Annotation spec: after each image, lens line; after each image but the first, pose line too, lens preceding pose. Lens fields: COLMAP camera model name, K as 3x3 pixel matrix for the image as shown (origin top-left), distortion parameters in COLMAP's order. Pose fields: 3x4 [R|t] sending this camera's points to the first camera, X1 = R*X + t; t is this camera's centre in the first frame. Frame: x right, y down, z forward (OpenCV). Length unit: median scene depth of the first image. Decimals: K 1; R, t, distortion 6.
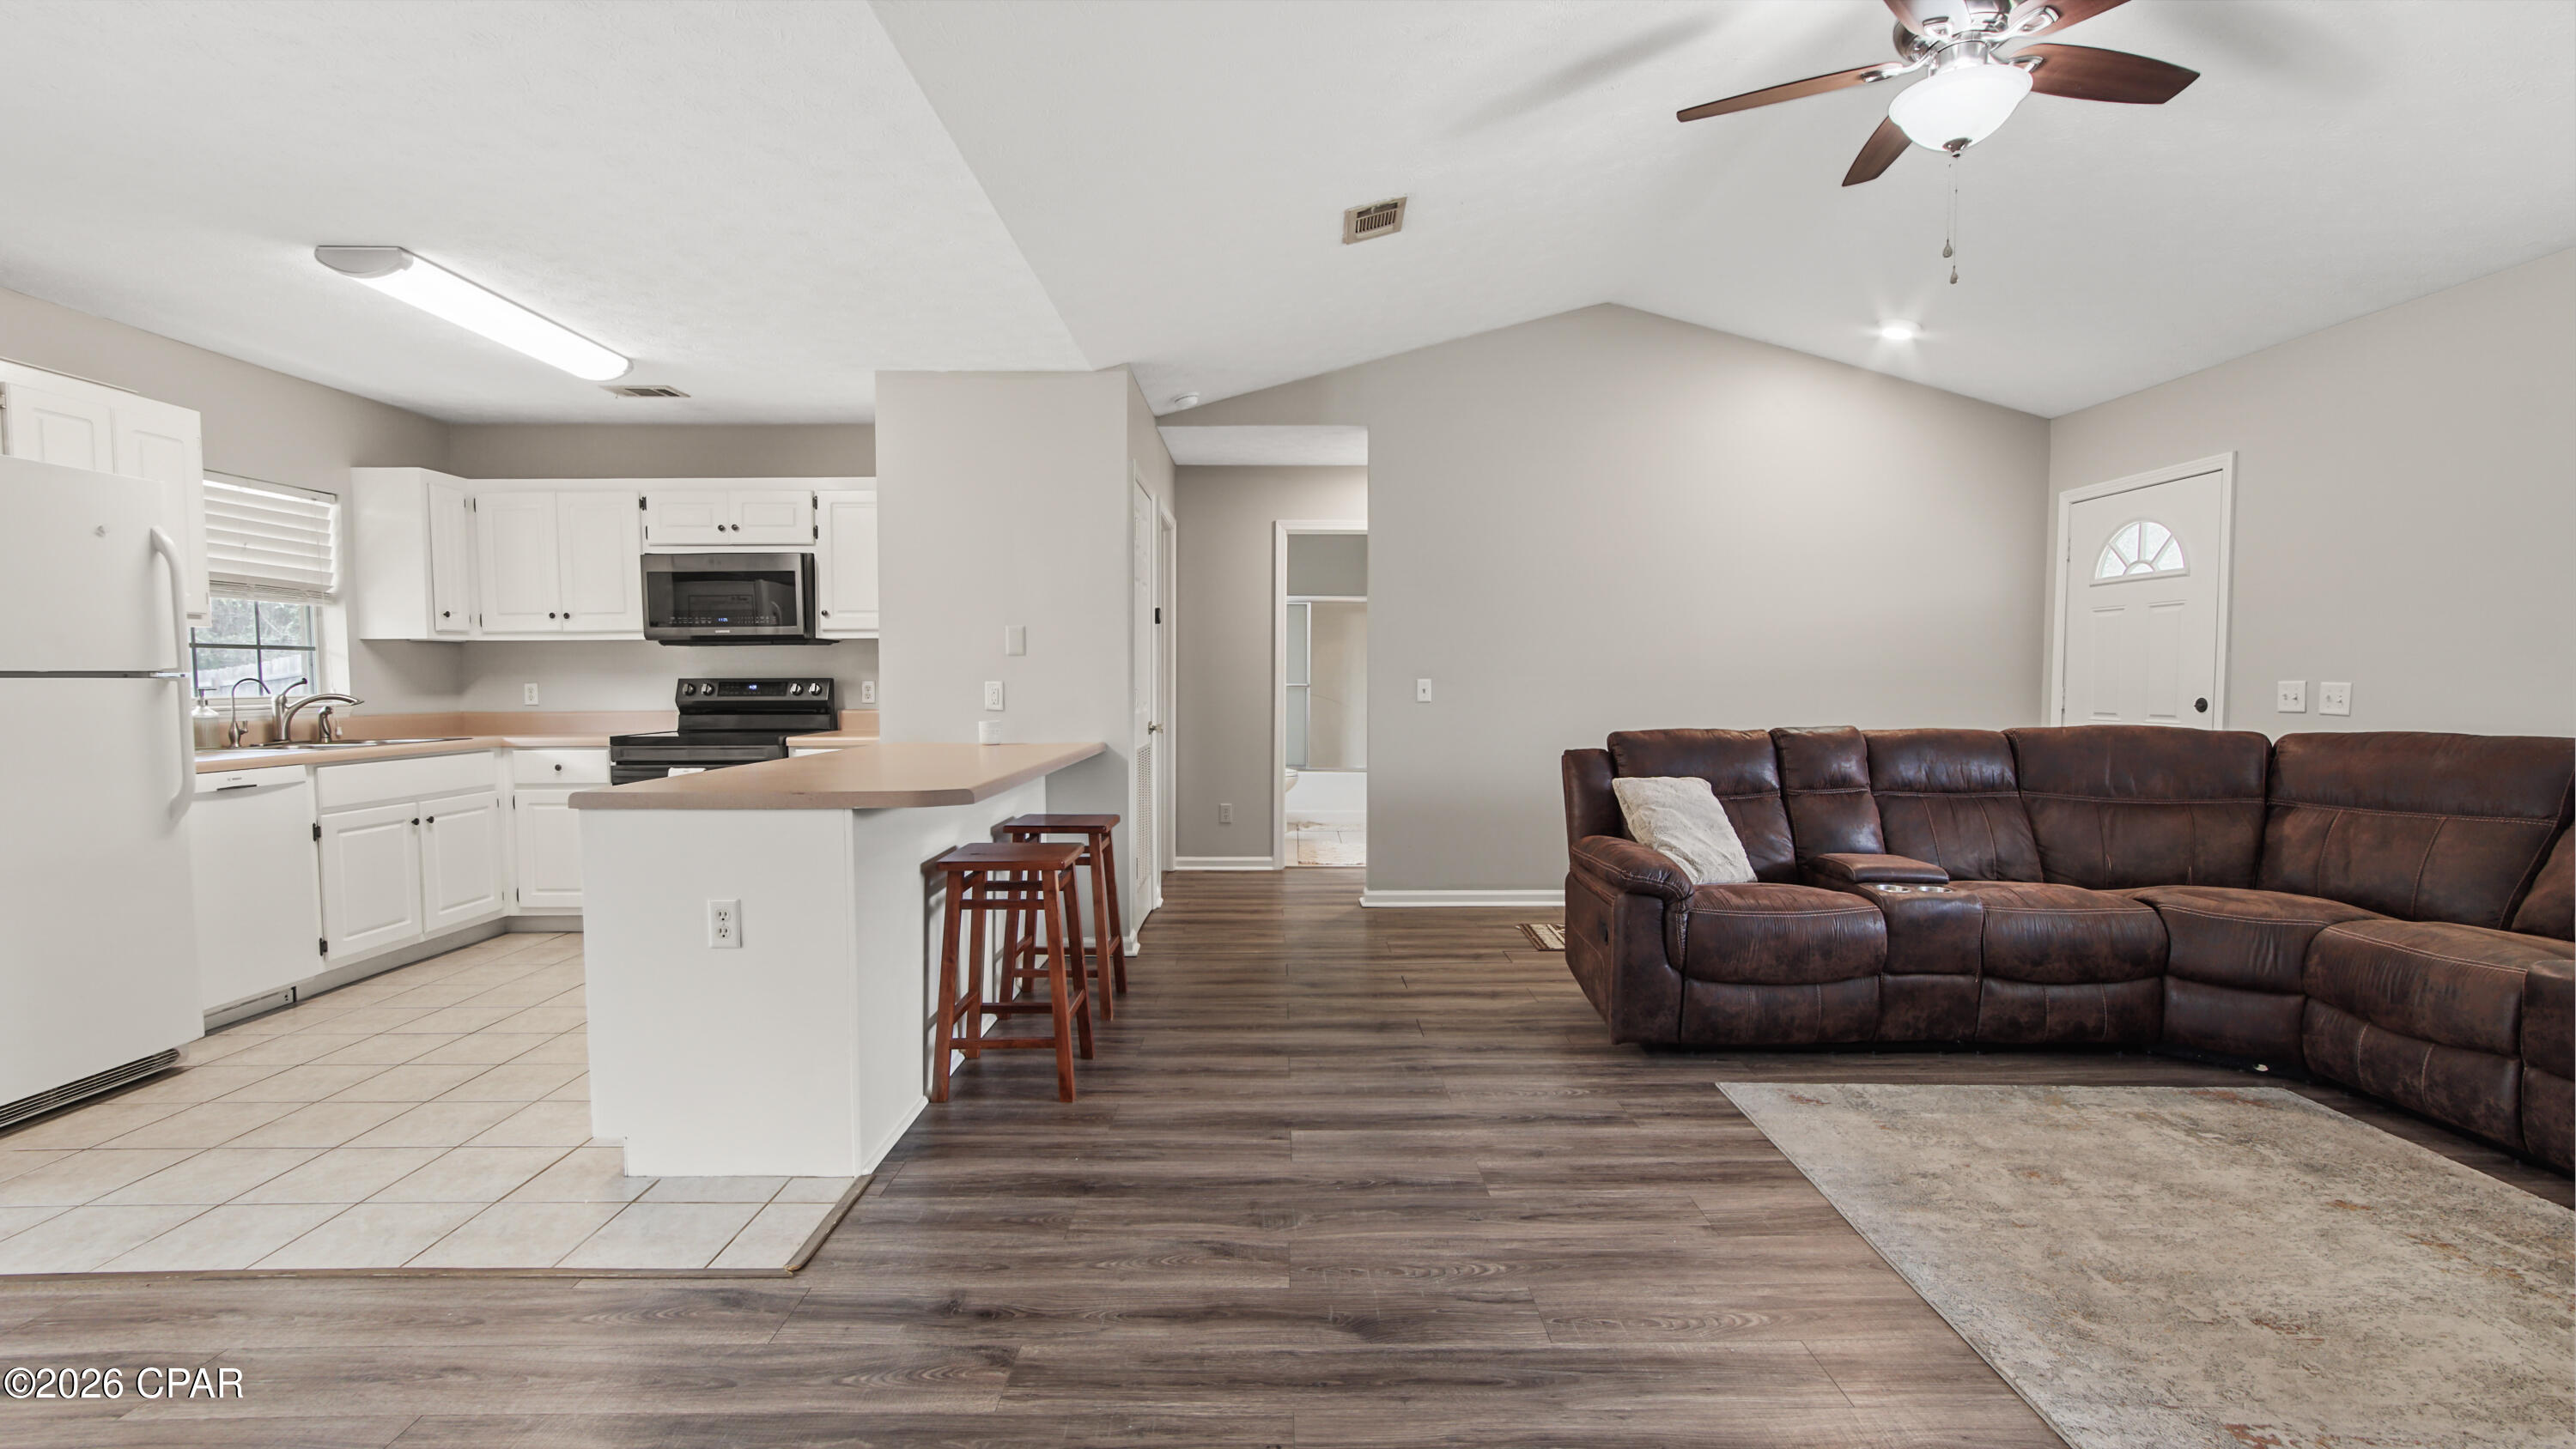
lens RADIAL K [[1144.2, 0, 1291.7], [0, 1144.2, 739.2], [0, 0, 1]] dist [-0.015868, 0.010896]
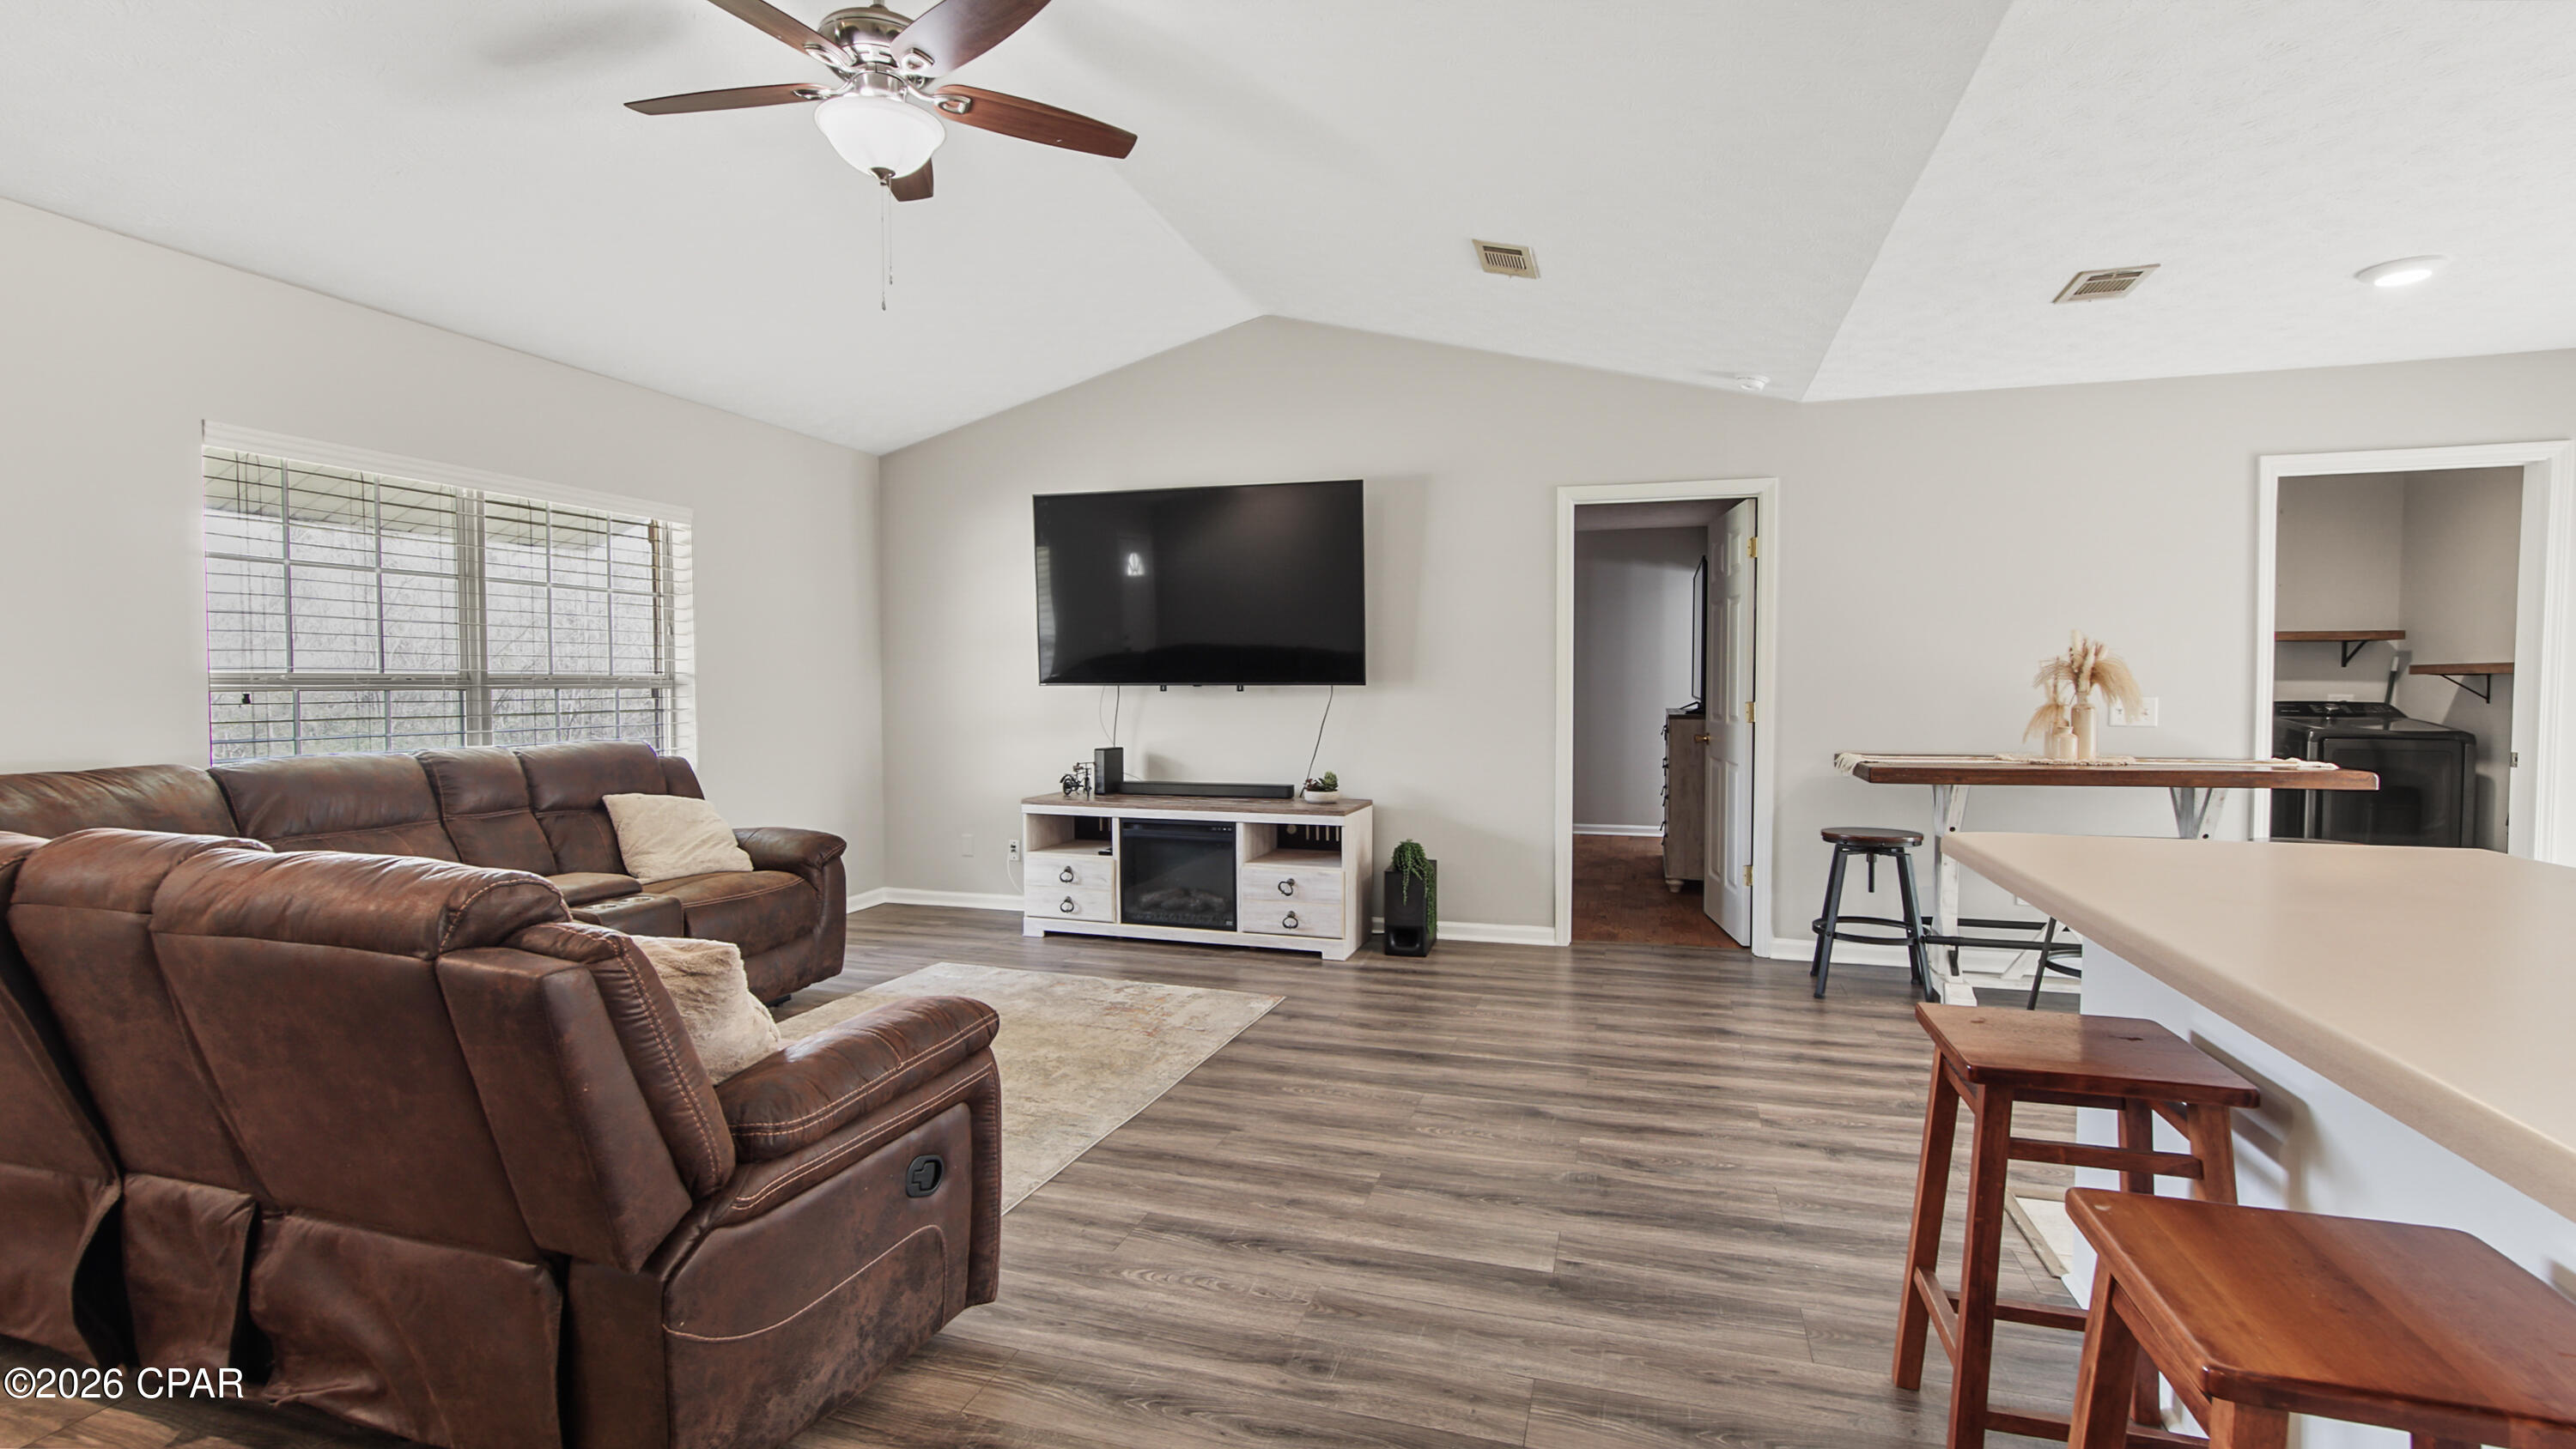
lens RADIAL K [[1144.2, 0, 1291.7], [0, 1144.2, 739.2], [0, 0, 1]] dist [-0.015868, 0.010896]
pose [[-0.950659, -0.013220, 0.309956, -0.057813], [0.017979, 0.995065, 0.097585, -0.090023], [-0.309717, 0.098343, -0.945730, 1.479857]]
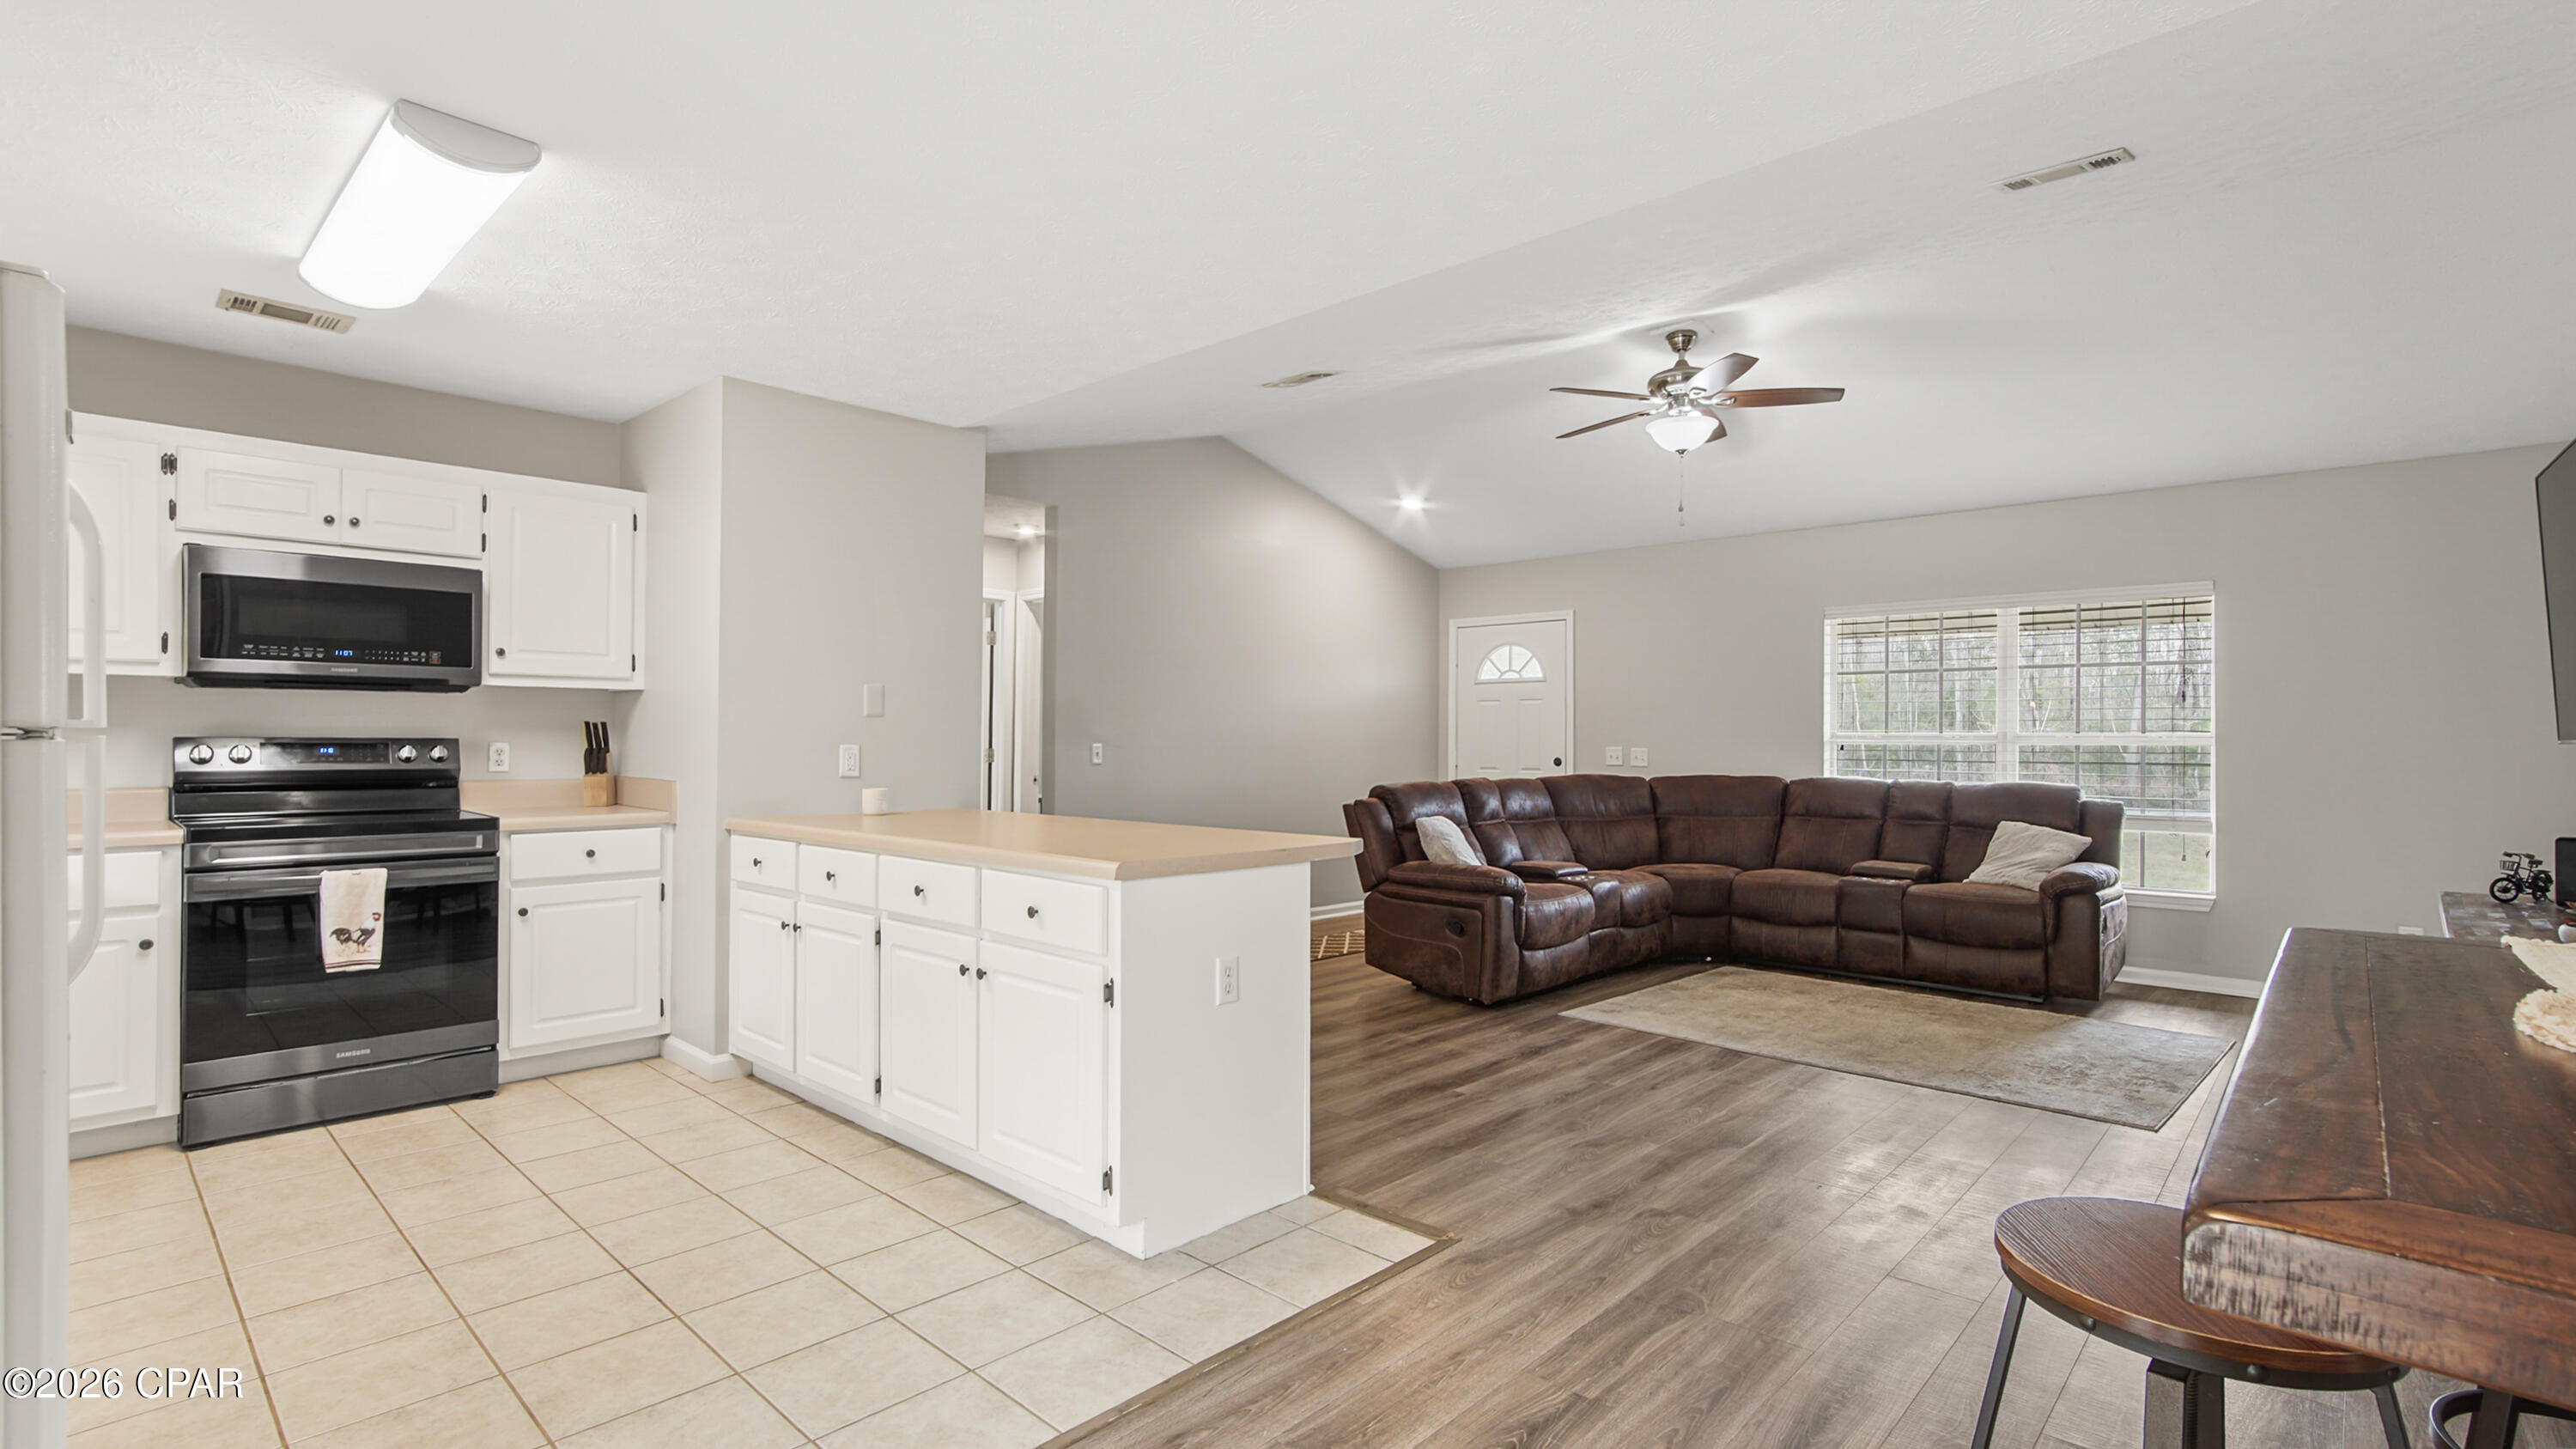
lens RADIAL K [[1176.7, 0, 1298.1], [0, 1176.7, 732.8], [0, 0, 1]] dist [-0.002425, 0.000024]
pose [[0.688030, 0.010498, 0.725606, -0.927299], [0.031331, 0.998533, -0.044154, -0.011435], [-0.725006, 0.053113, 0.686692, 0.148148]]
